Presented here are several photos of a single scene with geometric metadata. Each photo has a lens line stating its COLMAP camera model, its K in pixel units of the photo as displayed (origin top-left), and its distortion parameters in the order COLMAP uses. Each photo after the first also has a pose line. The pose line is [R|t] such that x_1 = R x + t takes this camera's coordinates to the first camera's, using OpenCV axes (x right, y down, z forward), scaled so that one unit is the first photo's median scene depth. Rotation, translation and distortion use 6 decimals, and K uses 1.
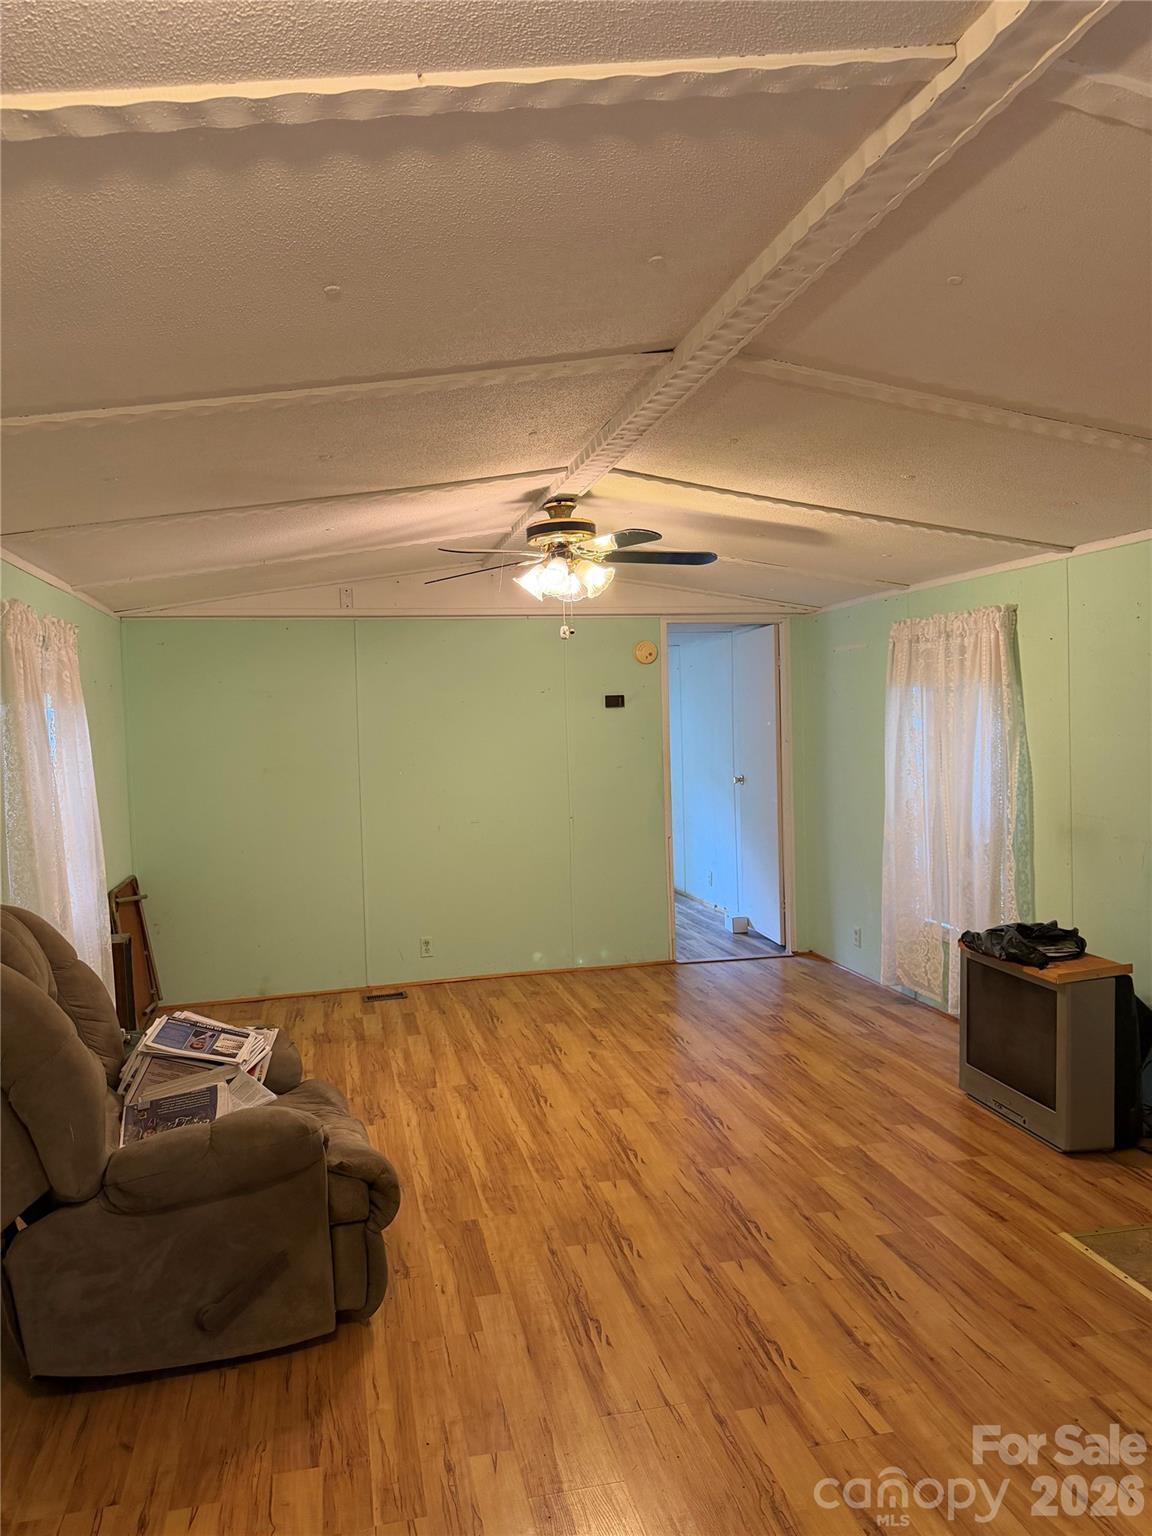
lens RADIAL K [[1074.1, 0, 568.7], [0, 1074.1, 764.0], [0, 0, 1]] dist [0.110847, -0.159472]
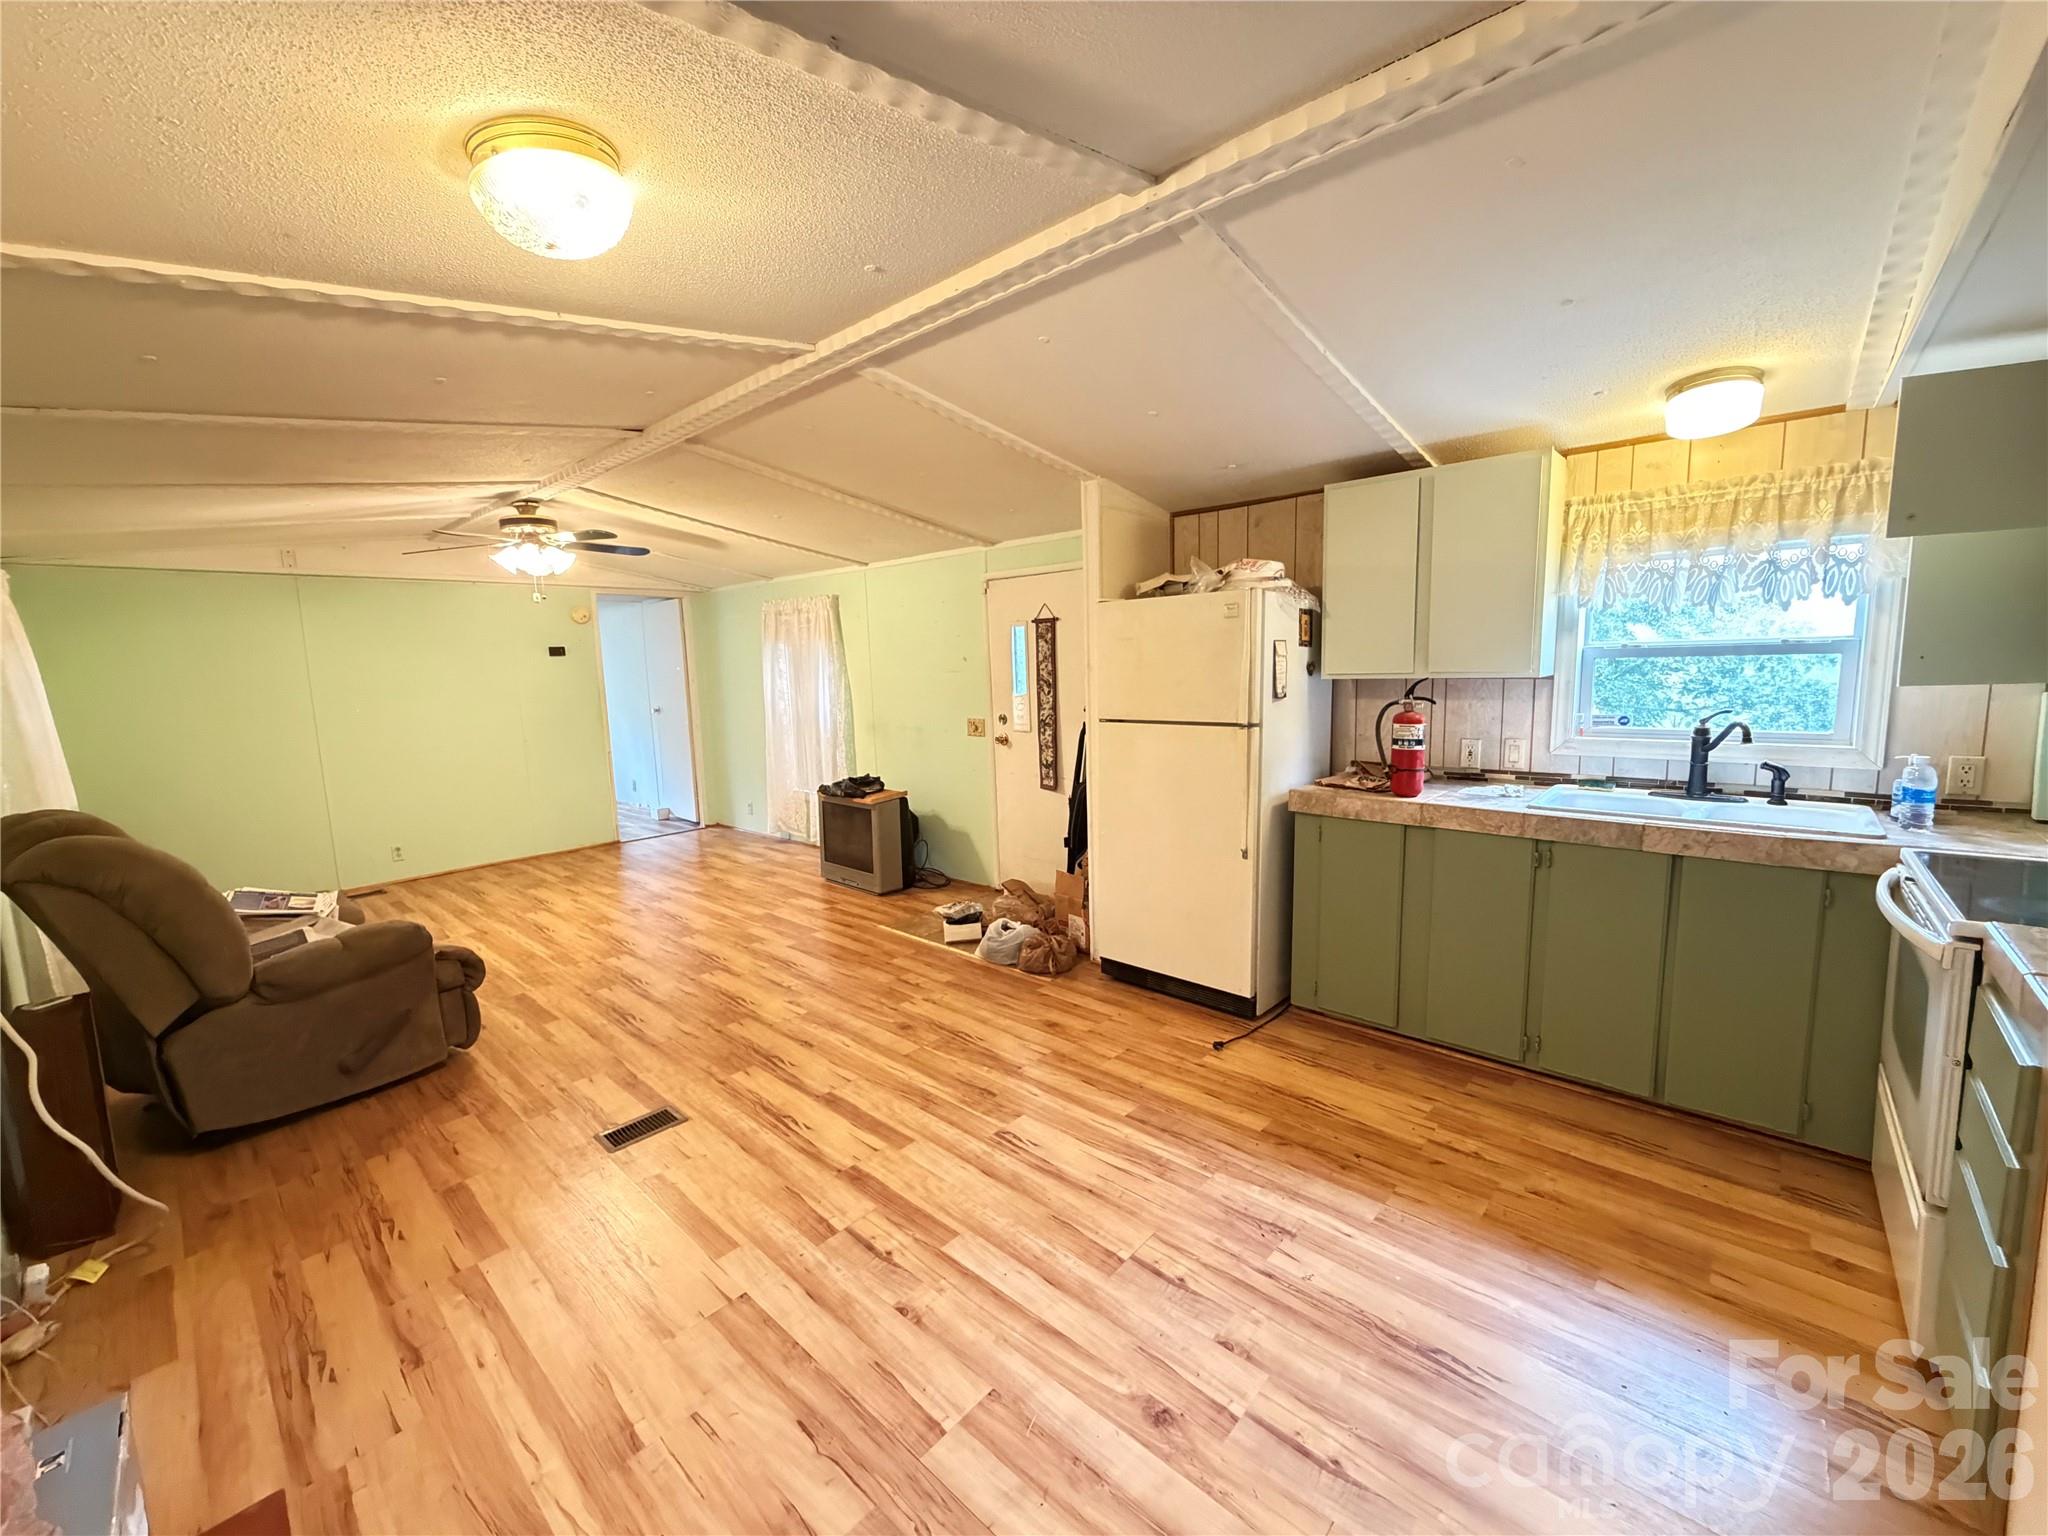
lens RADIAL K [[816.5, 0, 1016.3], [0, 816.5, 767.9], [0, 0, 1]] dist [0.000718, 0.000005]
pose [[0.819159, -0.072973, 0.568906, -0.125420], [0.031325, 0.996085, 0.082662, 0.031370], [-0.572711, -0.049893, 0.818238, -0.252057]]
